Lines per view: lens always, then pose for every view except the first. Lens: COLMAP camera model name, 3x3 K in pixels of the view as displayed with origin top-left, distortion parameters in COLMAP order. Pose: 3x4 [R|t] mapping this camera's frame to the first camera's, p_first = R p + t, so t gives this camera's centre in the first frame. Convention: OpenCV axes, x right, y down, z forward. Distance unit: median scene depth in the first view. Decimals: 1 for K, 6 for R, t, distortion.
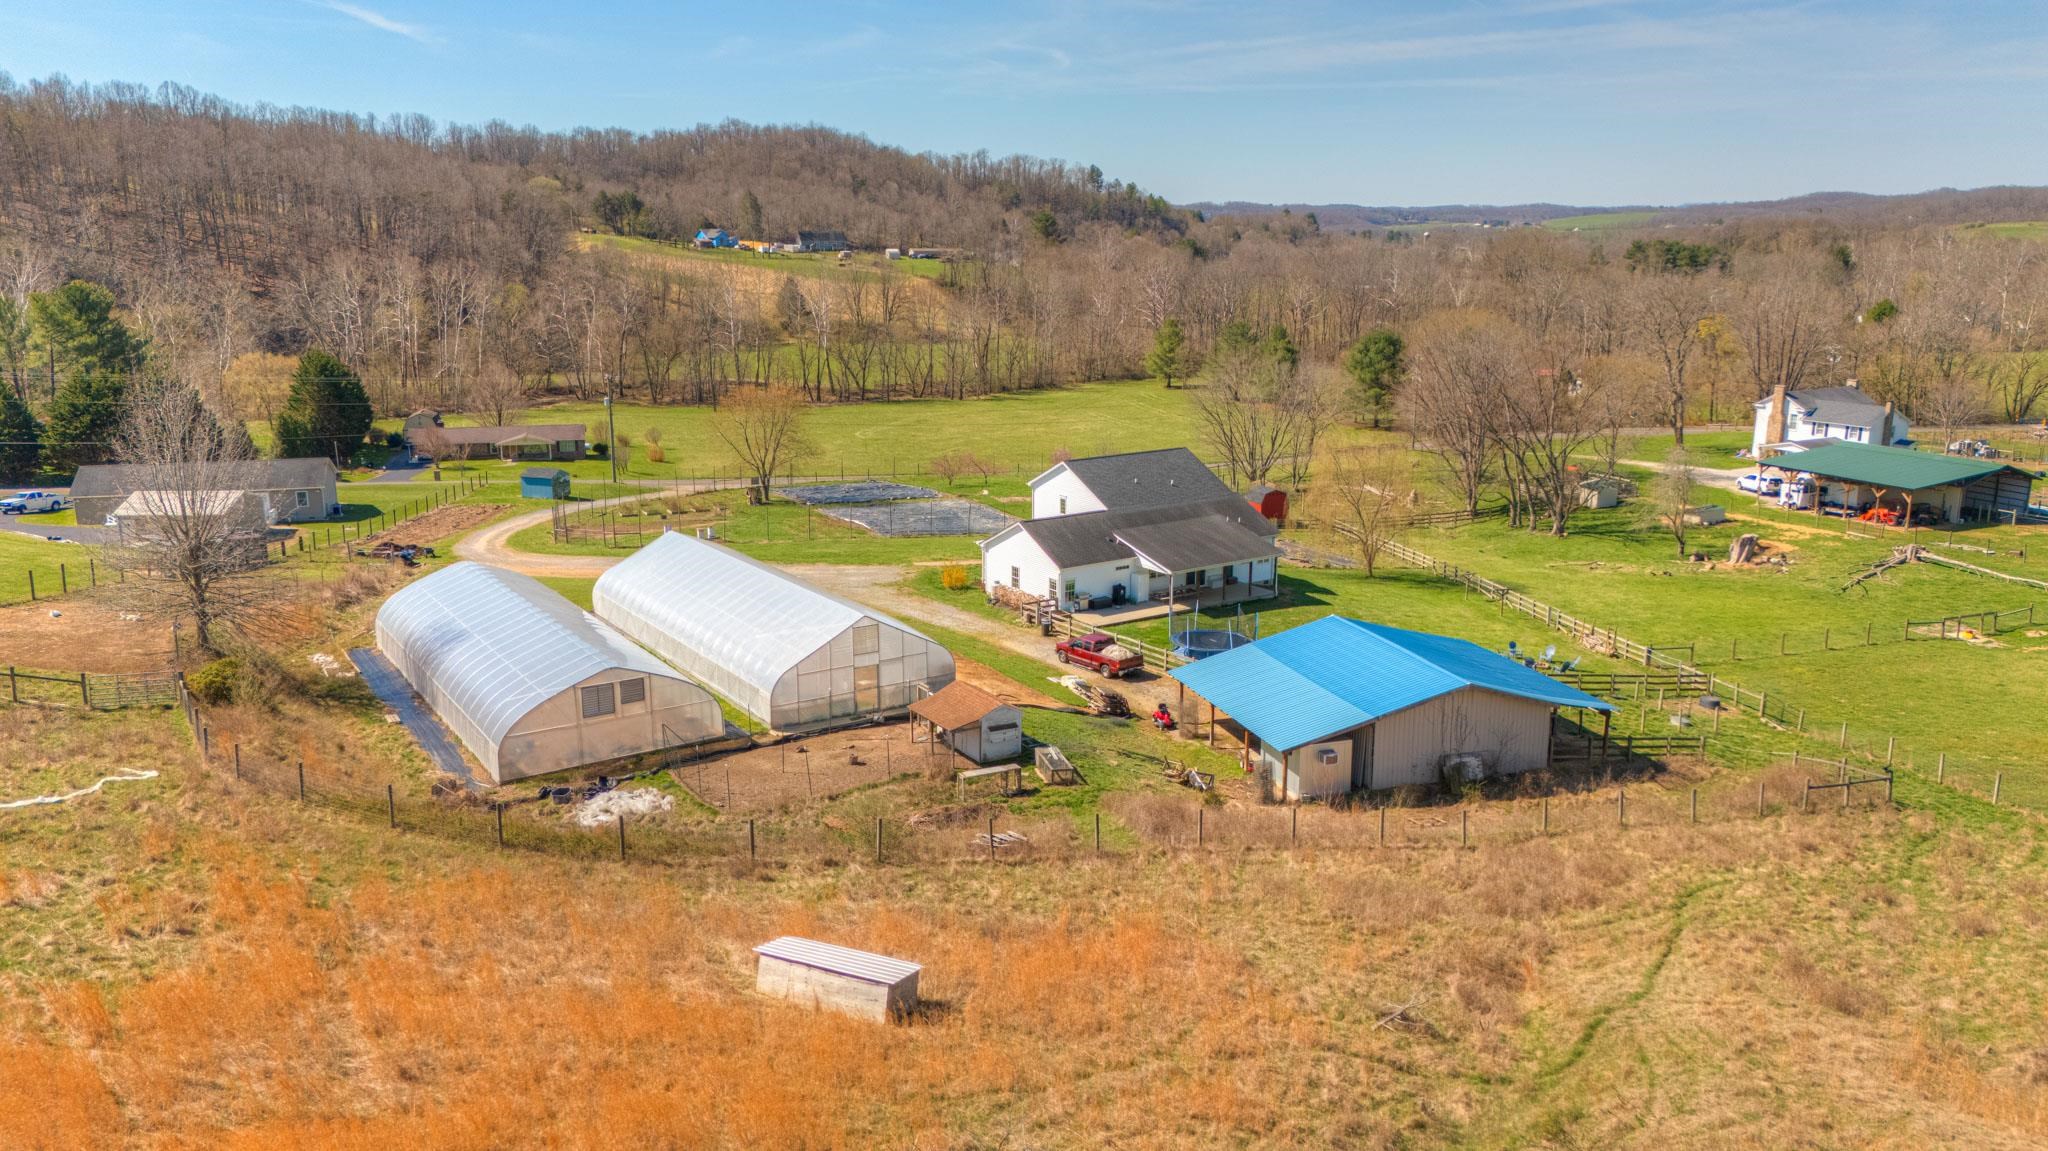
lens RADIAL K [[1496.8, 0, 1031.0], [0, 1496.8, 568.3], [0, 0, 1]] dist [0.105522, -0.094481]
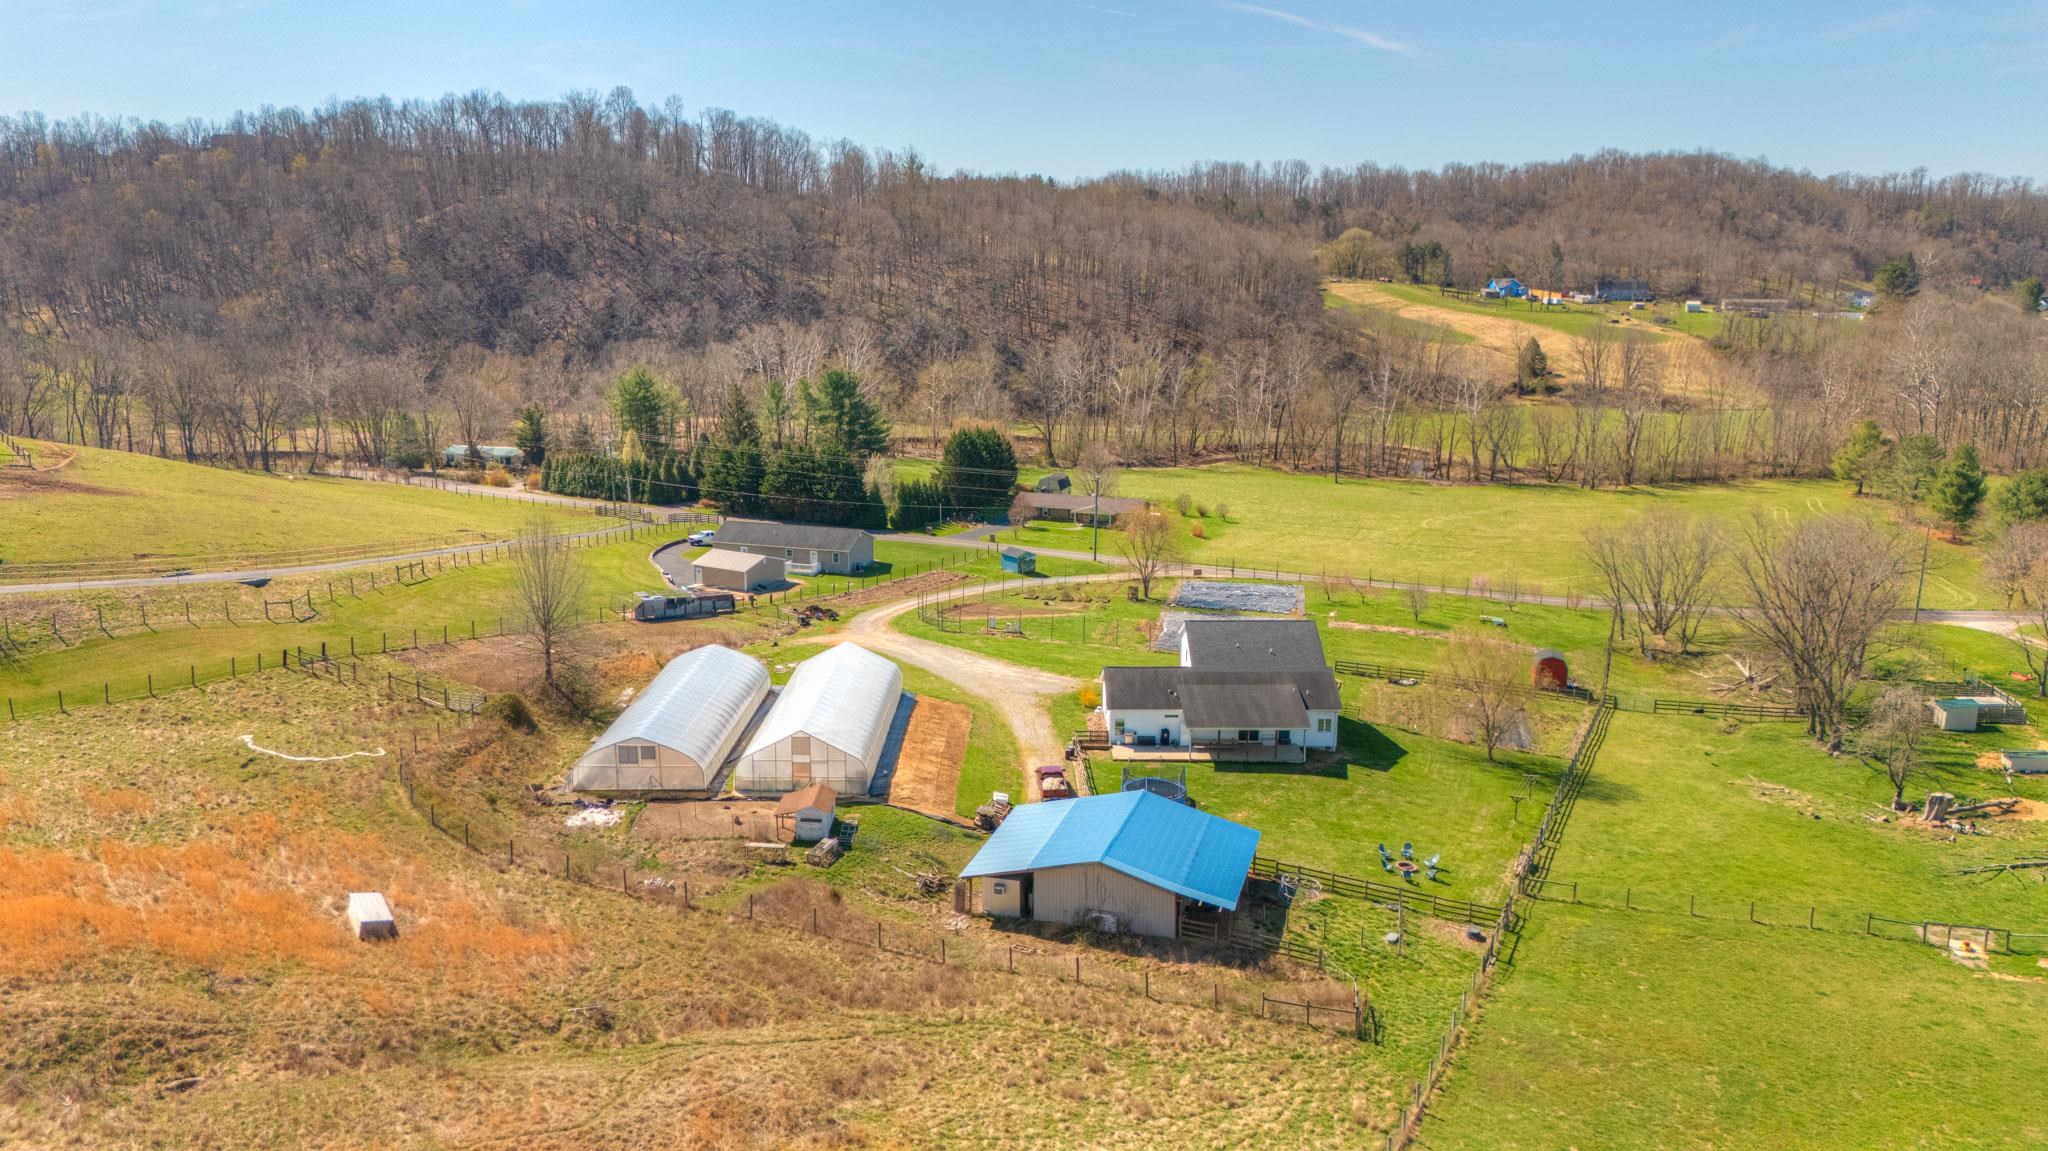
lens RADIAL K [[1506.4, 0, 1030.1], [0, 1506.4, 572.6], [0, 0, 1]] dist [0.102124, -0.097122]
pose [[0.831188, 0.127456, -0.541185, 0.598448], [-0.129230, 0.991000, 0.034914, -0.141055], [0.540765, 0.040917, 0.840178, -0.124462]]
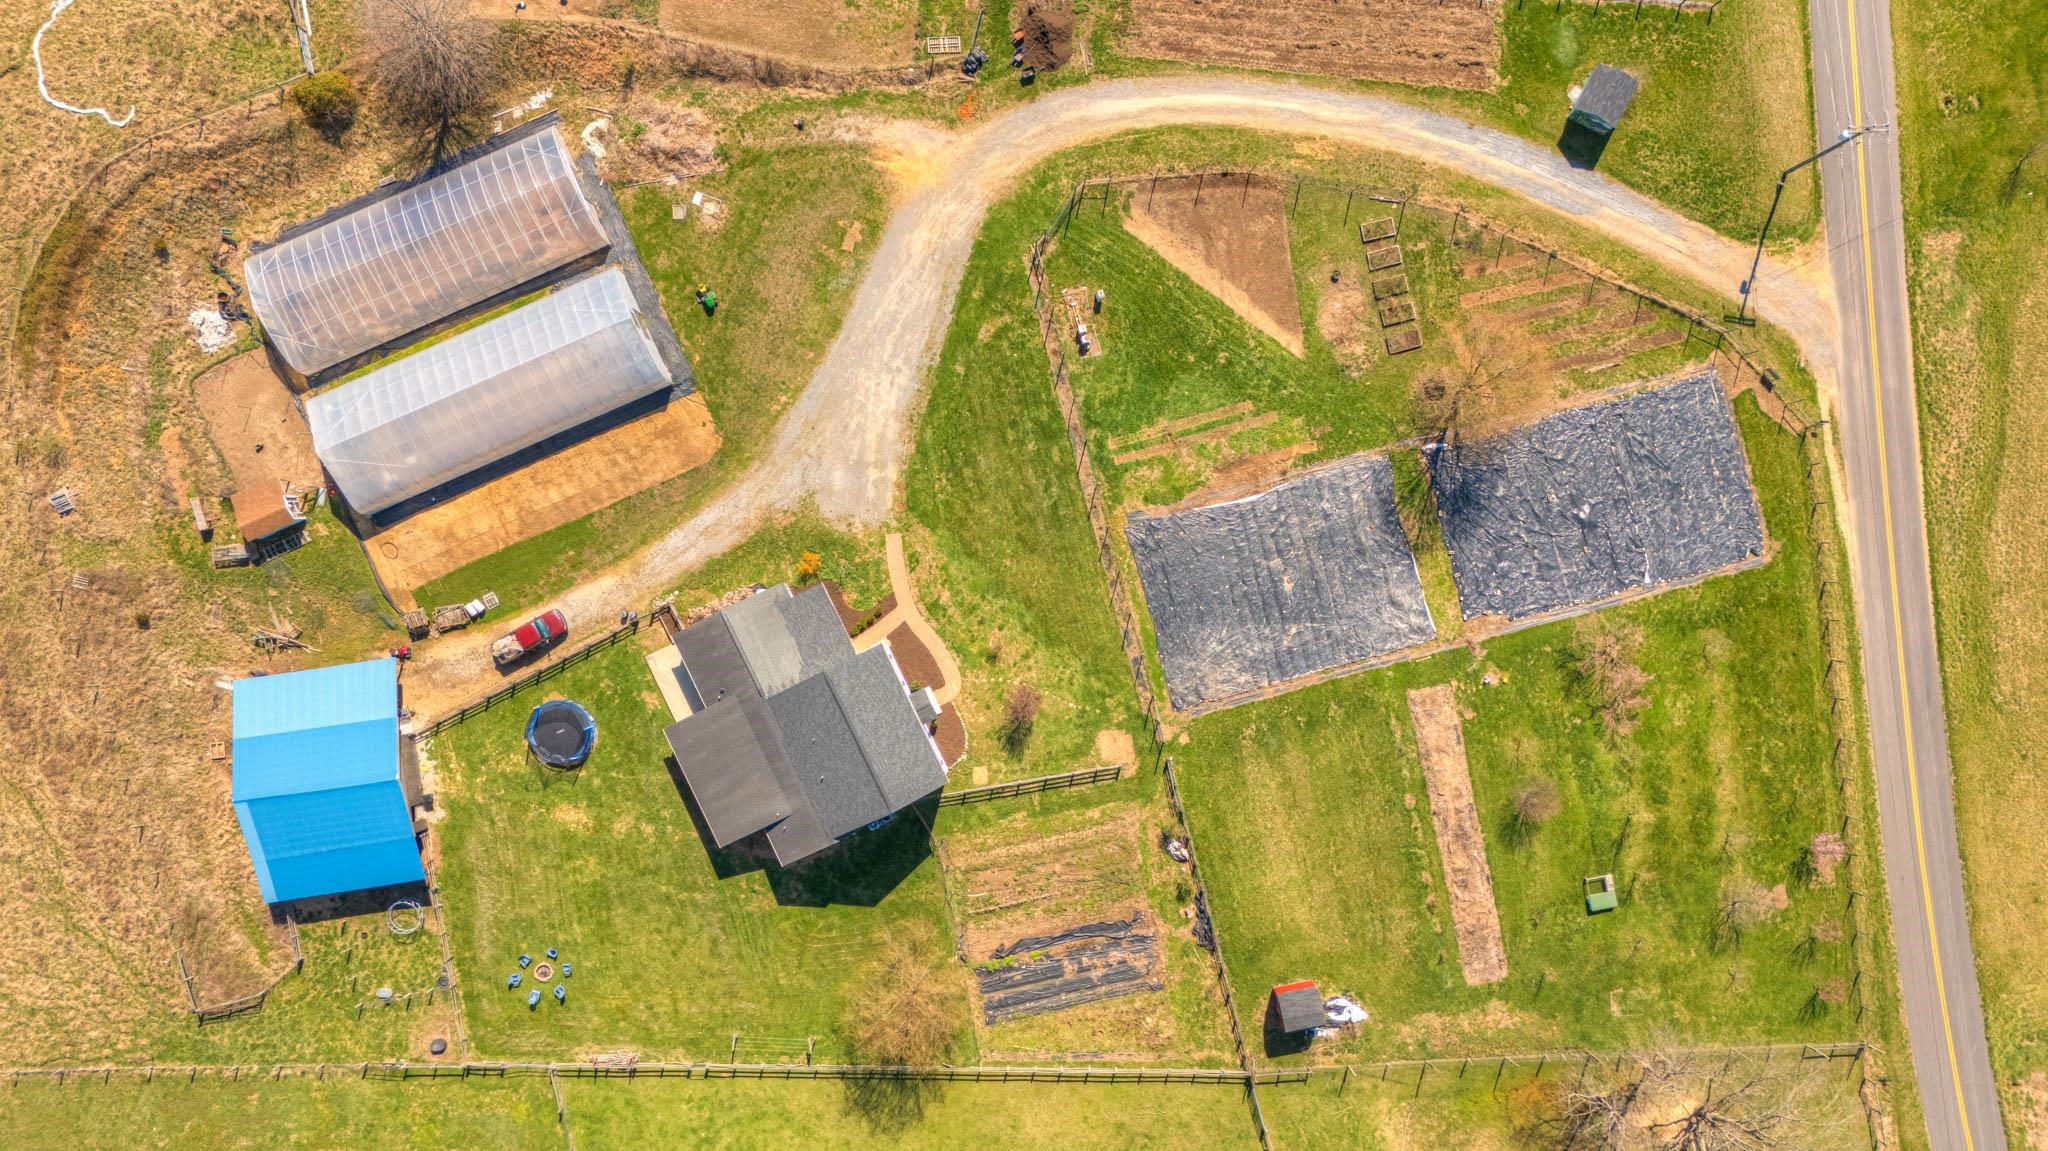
lens RADIAL K [[1488.4, 0, 1020.6], [0, 1488.4, 589.6], [0, 0, 1]] dist [0.100063, -0.097213]
pose [[-0.157221, 0.987545, 0.006099, -0.063524], [-0.204387, -0.038580, 0.978130, -1.122258], [0.966182, 0.152536, 0.207907, 0.928277]]
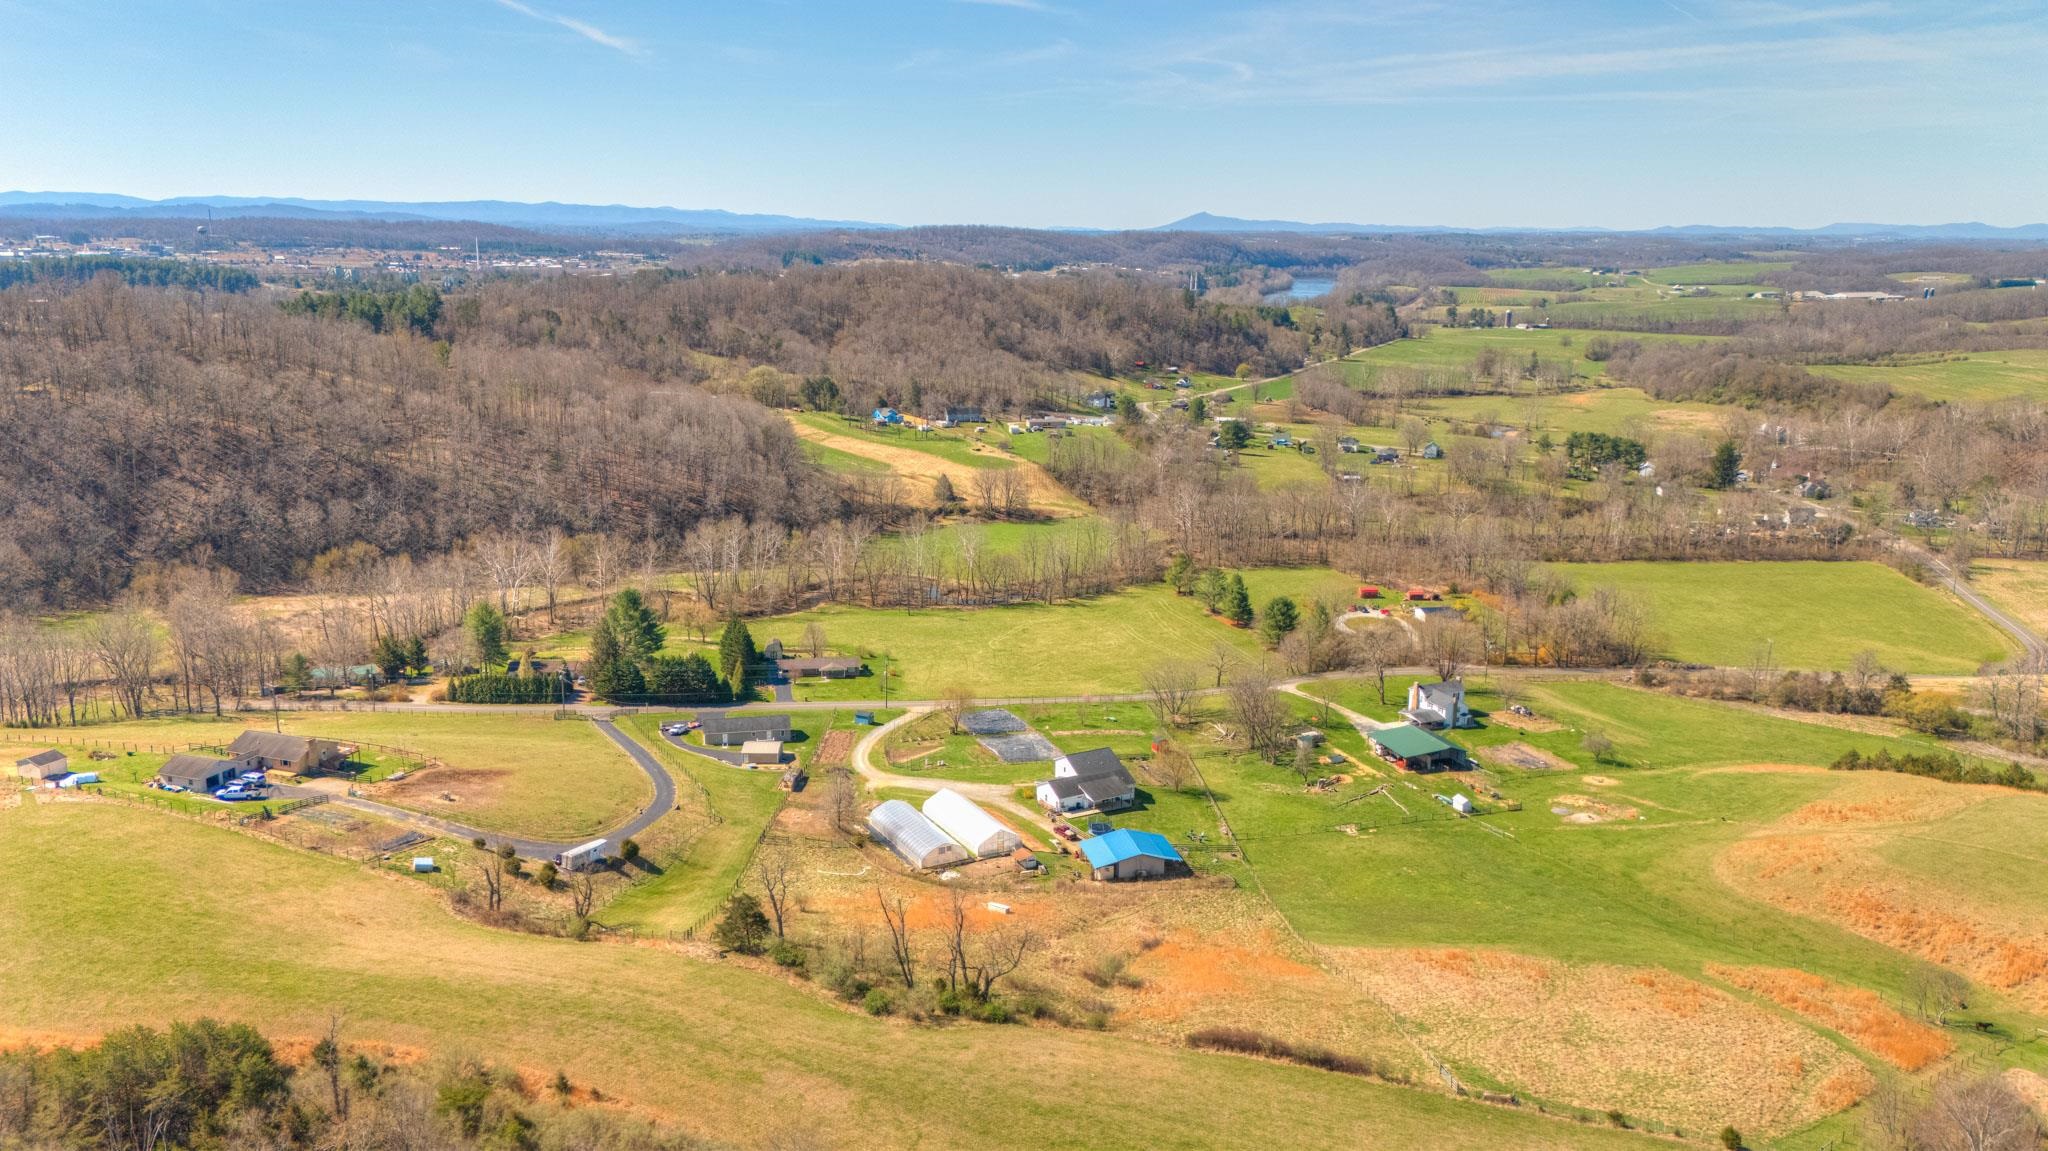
lens RADIAL K [[1488.4, 0, 1020.6], [0, 1488.4, 589.6], [0, 0, 1]] dist [0.100063, -0.097213]
pose [[0.996150, 0.031434, -0.081833, 0.171276], [-0.030758, 0.999482, 0.009504, -0.441406], [0.082089, -0.006951, 0.996601, -2.037456]]
